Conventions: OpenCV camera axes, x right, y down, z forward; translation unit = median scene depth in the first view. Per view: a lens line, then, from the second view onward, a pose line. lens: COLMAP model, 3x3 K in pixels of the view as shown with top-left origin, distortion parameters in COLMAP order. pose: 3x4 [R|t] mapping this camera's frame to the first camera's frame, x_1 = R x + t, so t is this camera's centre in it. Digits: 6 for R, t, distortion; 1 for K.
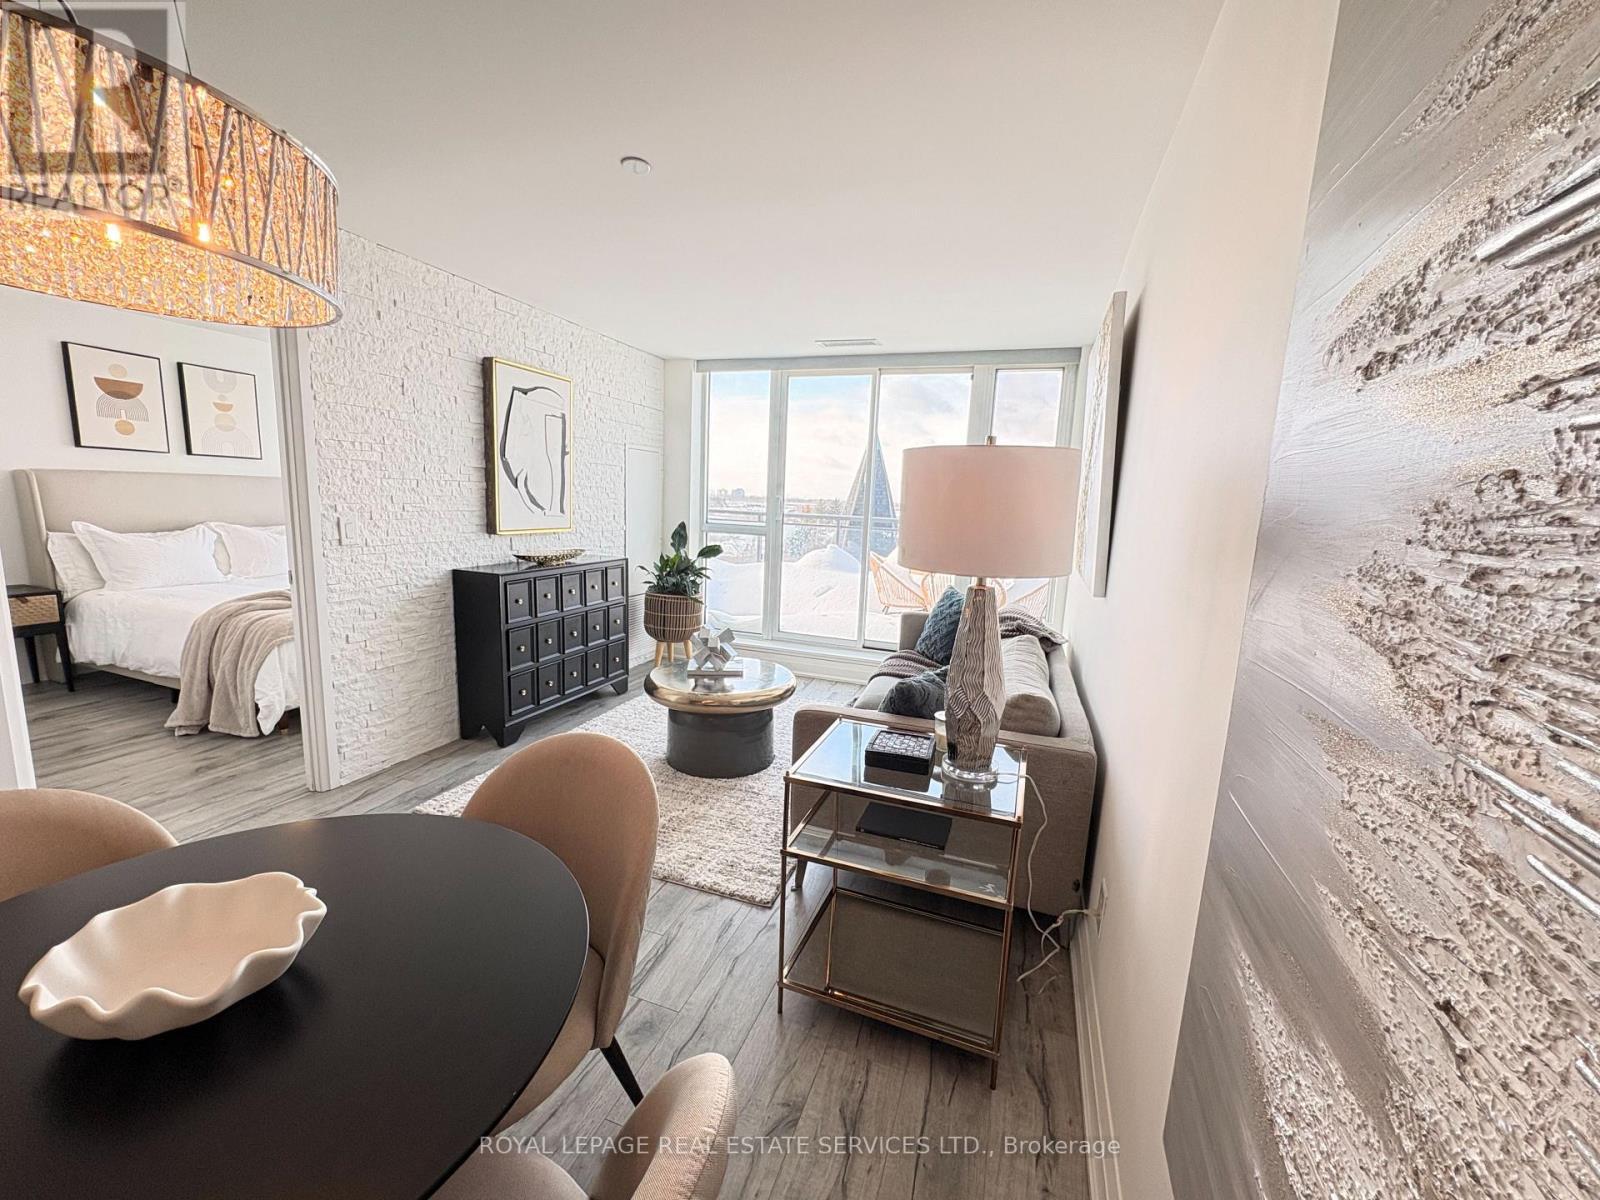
lens RADIAL K [[634.4, 0, 799.9], [0, 634.4, 600.5], [0, 0, 1]] dist [-0.001020, 0.000570]
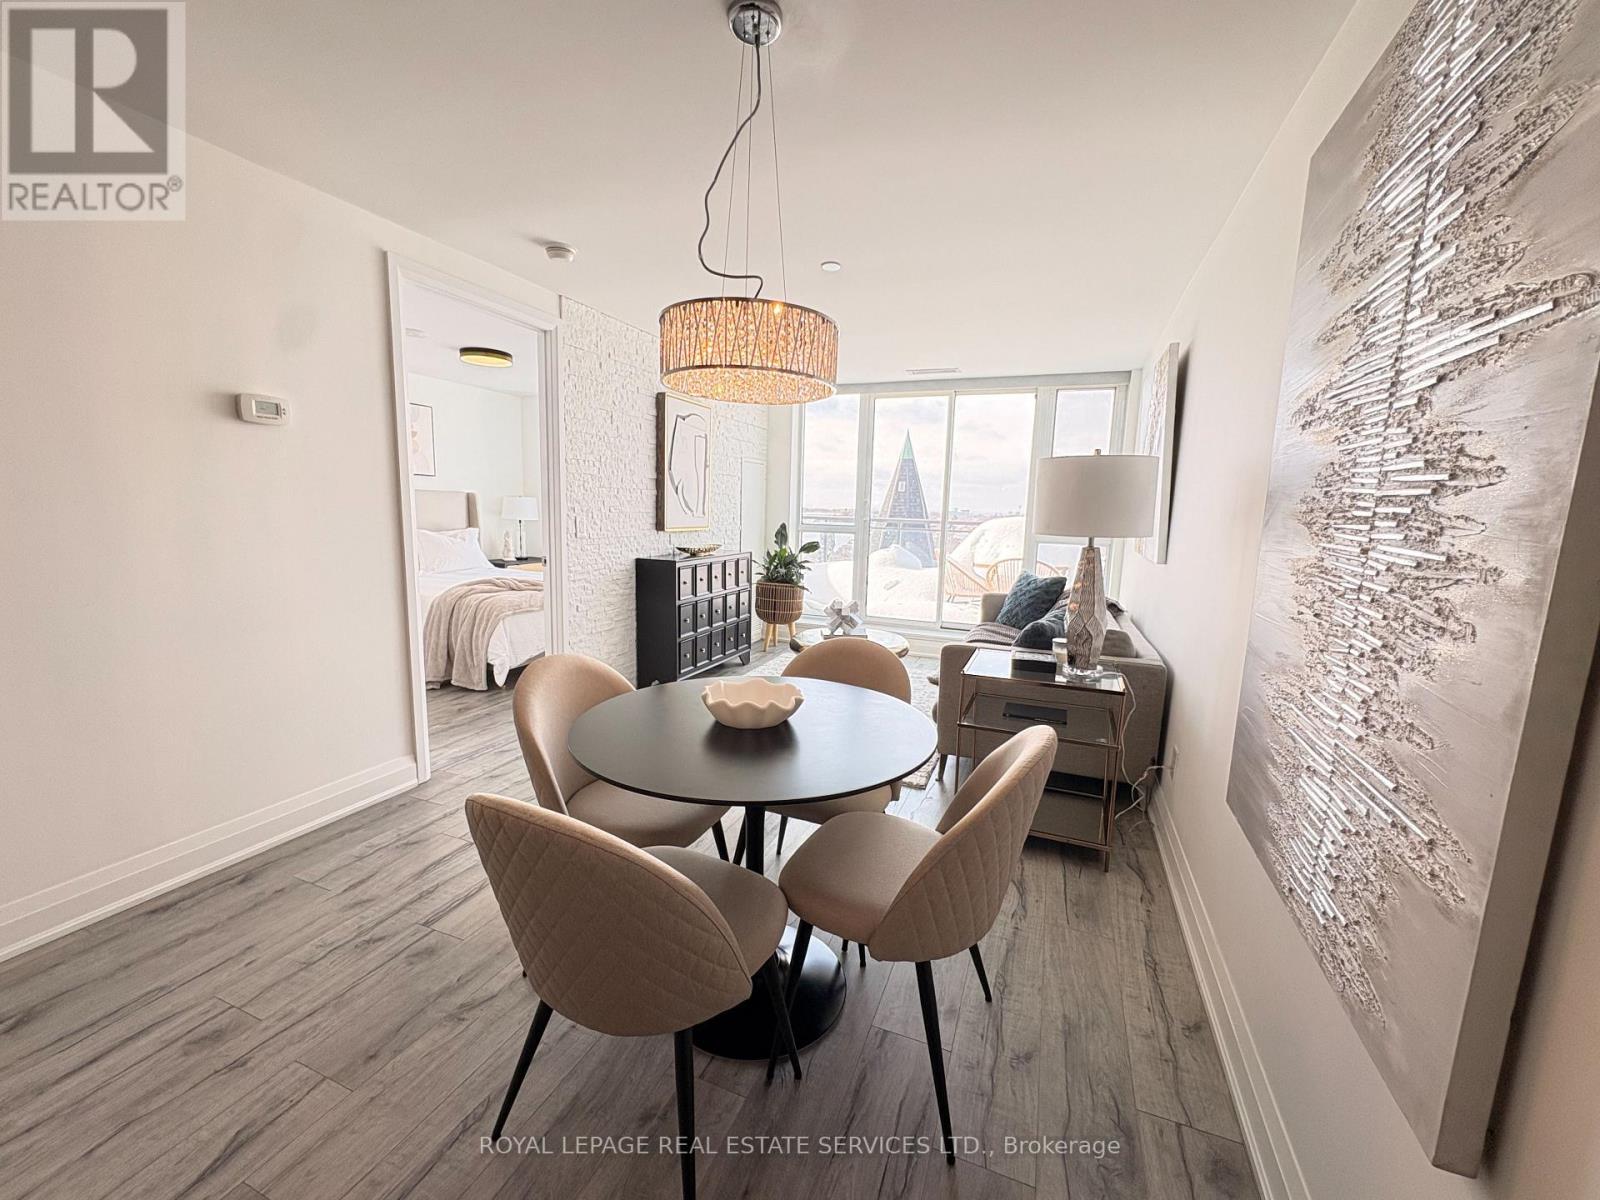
lens RADIAL K [[634.4, 0, 798.2], [0, 634.4, 600.5], [0, 0, 1]] dist [-0.001020, 0.000570]
pose [[0.999134, -0.009327, -0.040542, -0.168511], [0.008682, 0.999834, -0.016044, 0.058789], [0.040684, 0.015678, 0.999049, -0.259994]]
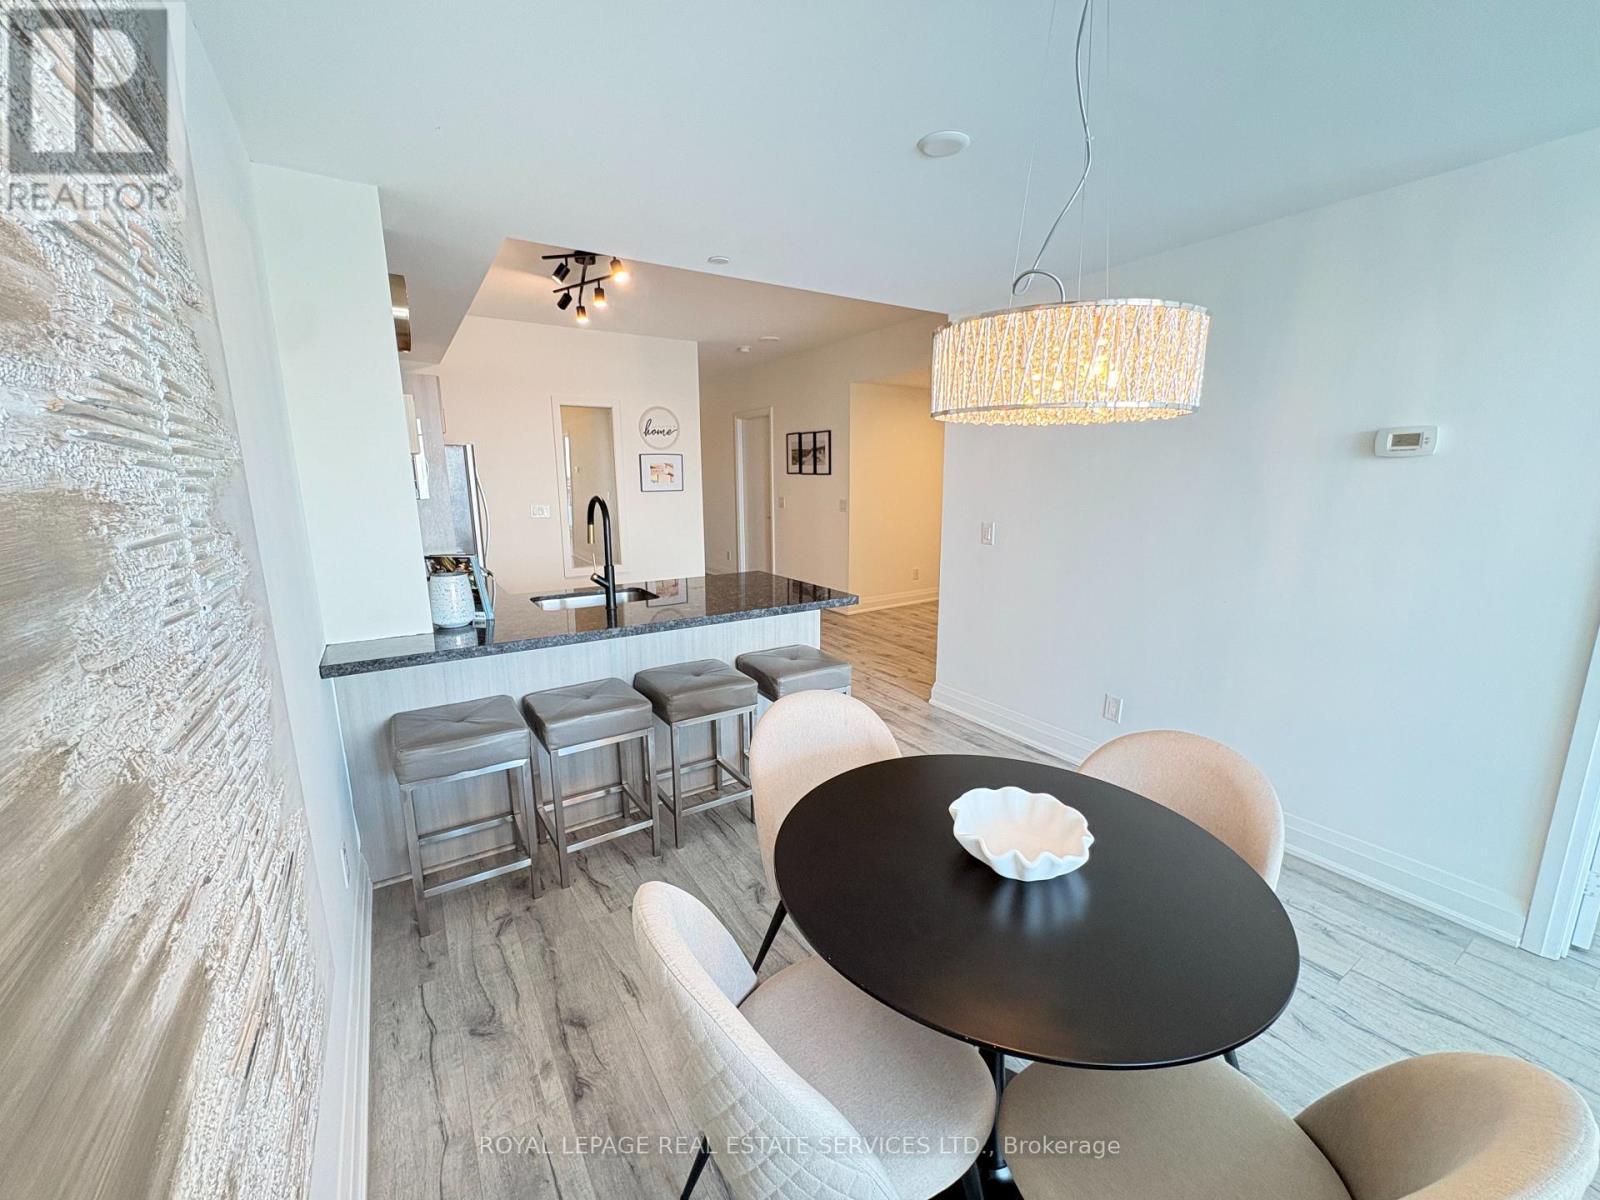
lens RADIAL K [[634.4, 0, 800.3], [0, 634.4, 600.2], [0, 0, 1]] dist [-0.001020, 0.000570]
pose [[-0.607911, 0.117660, -0.785239, 0.124955], [-0.145080, 0.955851, 0.255541, -0.077554], [0.780639, 0.269269, -0.564002, 0.296651]]
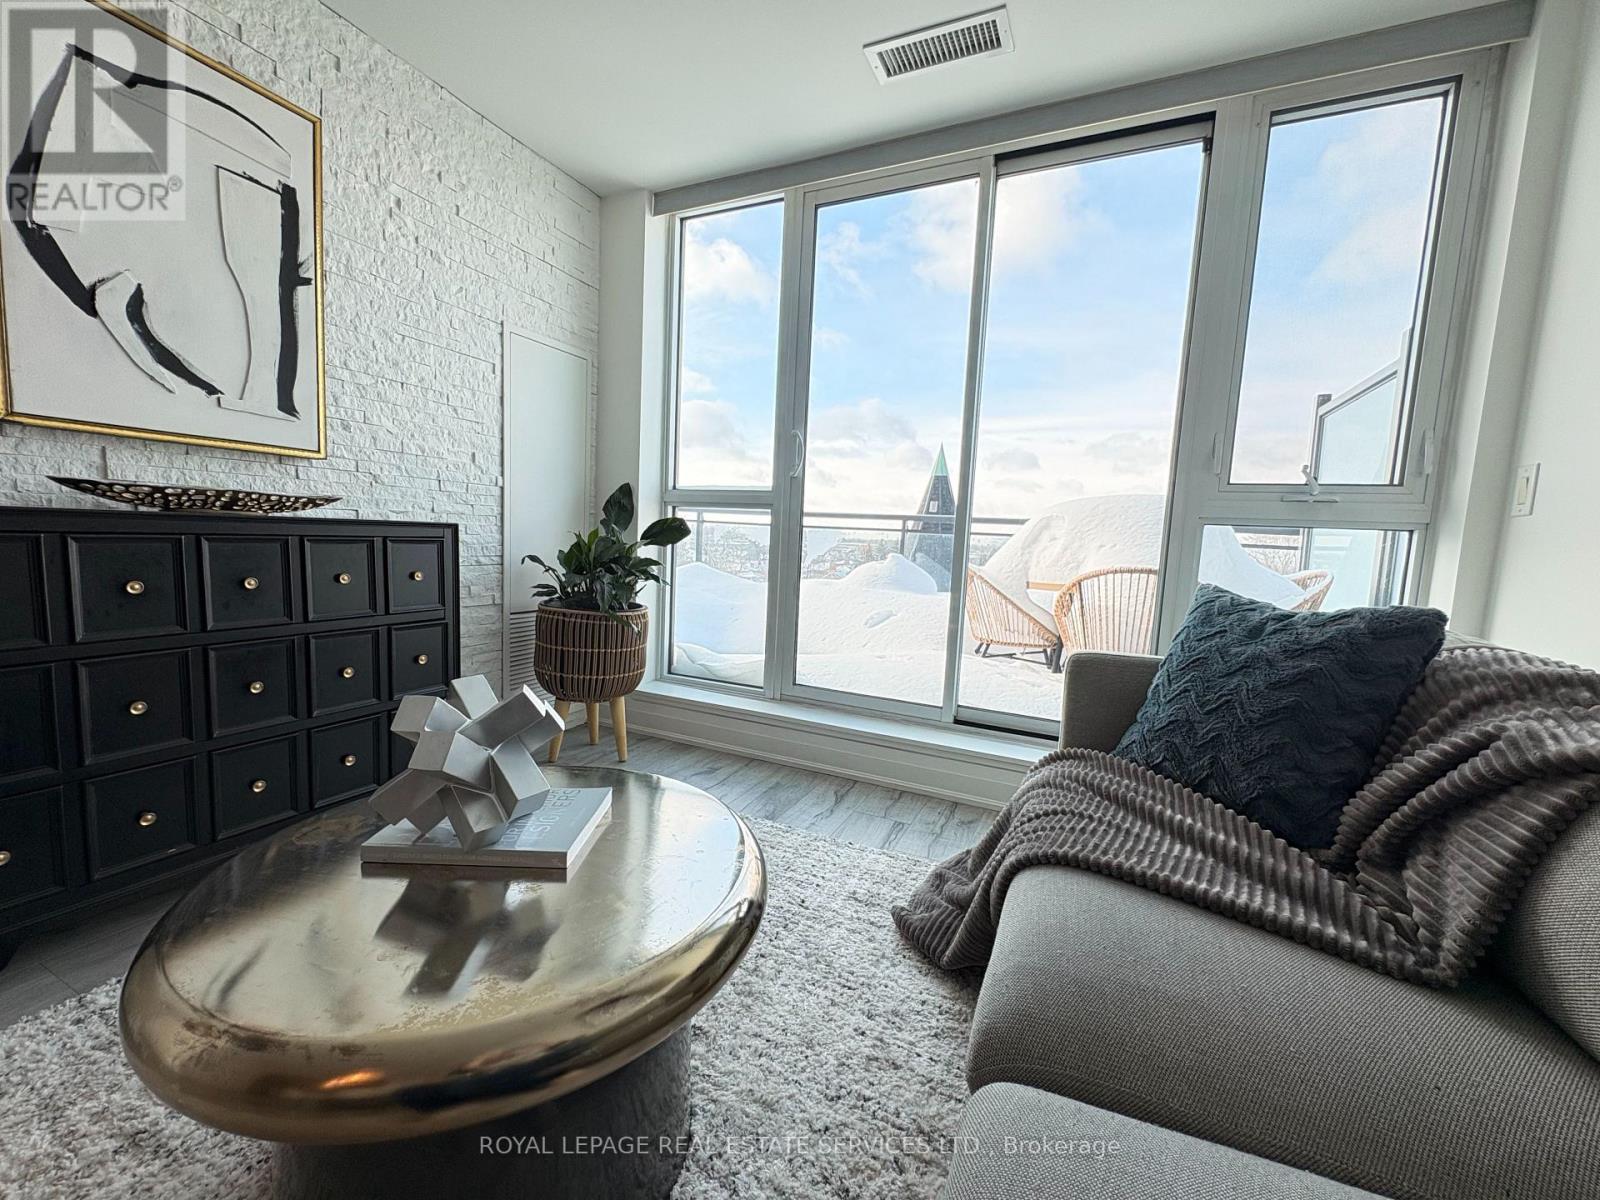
lens RADIAL K [[634.4, 0, 801.4], [0, 634.4, 598.6], [0, 0, 1]] dist [-0.001020, 0.000570]
pose [[0.995582, 0.014819, -0.092716, 0.034190], [-0.020915, 0.997658, -0.065123, 0.016750], [0.091534, 0.066774, 0.993561, 0.703281]]
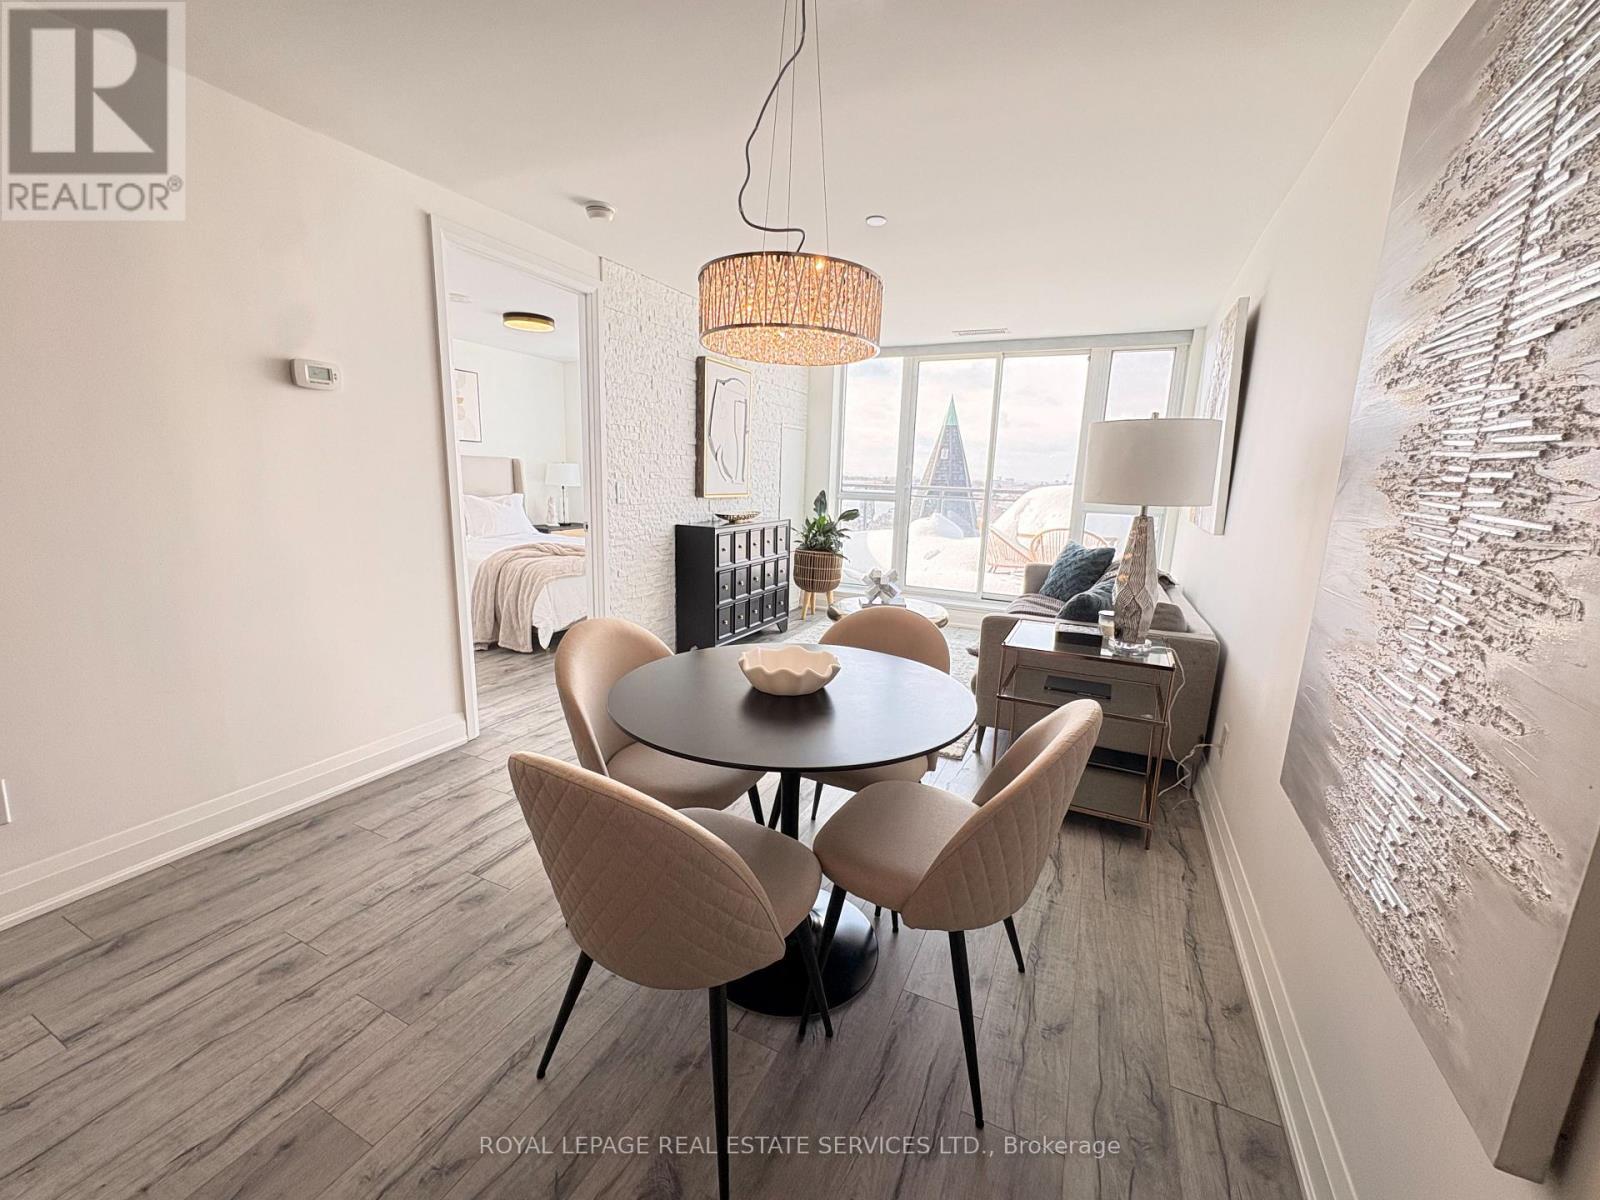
lens RADIAL K [[634.4, 0, 799.1], [0, 634.4, 600.6], [0, 0, 1]] dist [-0.001020, 0.000570]
pose [[0.995019, 0.008063, -0.099363, -0.168679], [-0.004780, 0.999436, 0.033233, 0.060052], [0.099575, -0.032593, 0.994496, -0.253793]]
